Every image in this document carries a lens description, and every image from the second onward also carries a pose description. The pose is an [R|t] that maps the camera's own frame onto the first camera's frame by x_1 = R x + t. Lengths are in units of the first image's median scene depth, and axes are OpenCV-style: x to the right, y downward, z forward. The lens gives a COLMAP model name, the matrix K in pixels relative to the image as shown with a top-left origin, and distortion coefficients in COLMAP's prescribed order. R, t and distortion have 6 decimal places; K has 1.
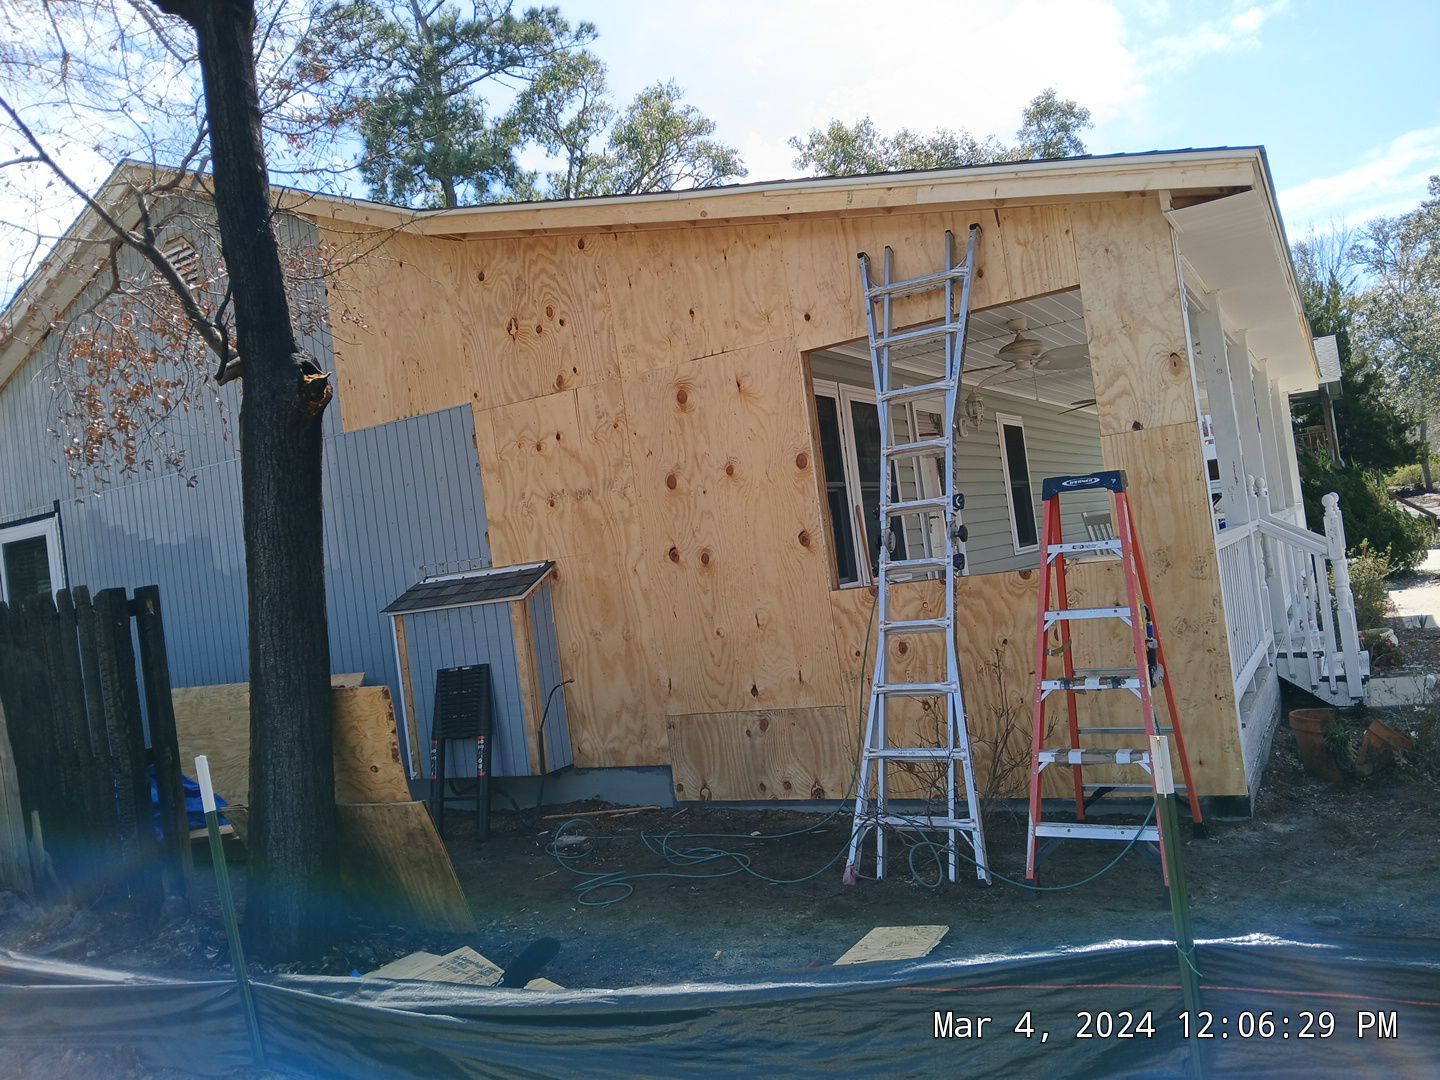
lens RADIAL K [[1108.1, 0, 720.0], [0, 1108.1, 540.0], [0, 0, 1]] dist [0.097148, -0.199393]
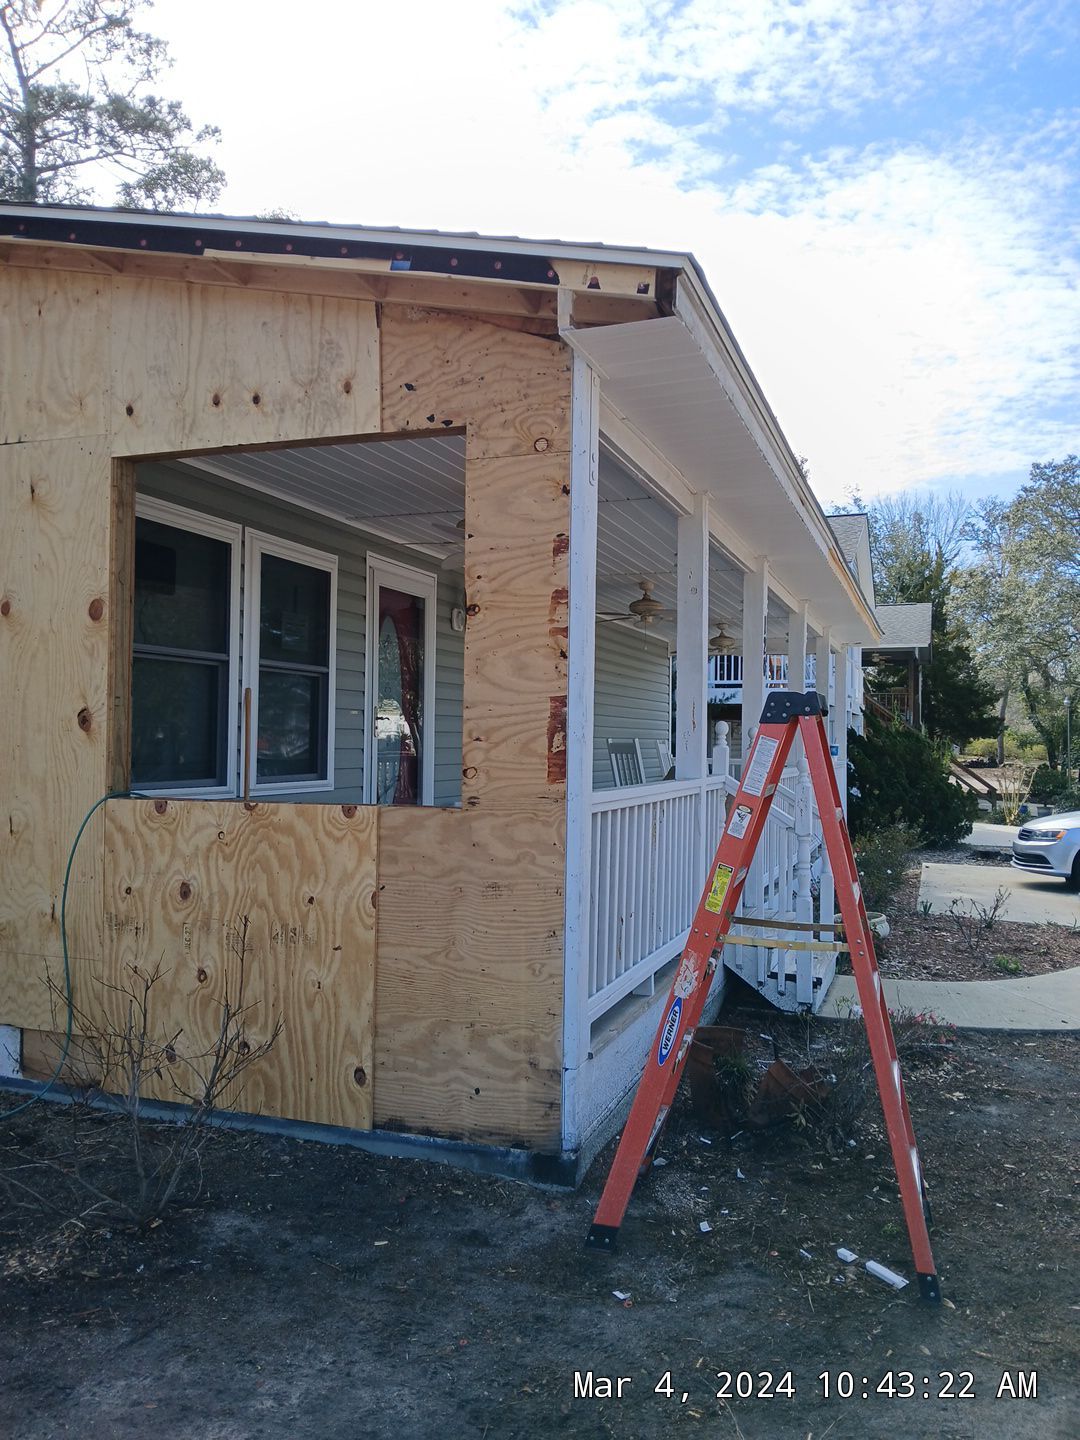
lens RADIAL K [[1135.2, 0, 540.0], [0, 1135.2, 720.0], [0, 0, 1]] dist [0.080241, -0.137022]
pose [[0.973775, 0.142464, 0.177386, 0.229597], [-0.140886, 0.989792, -0.021527, -0.026025], [-0.178642, -0.004029, 0.983906, 0.230447]]
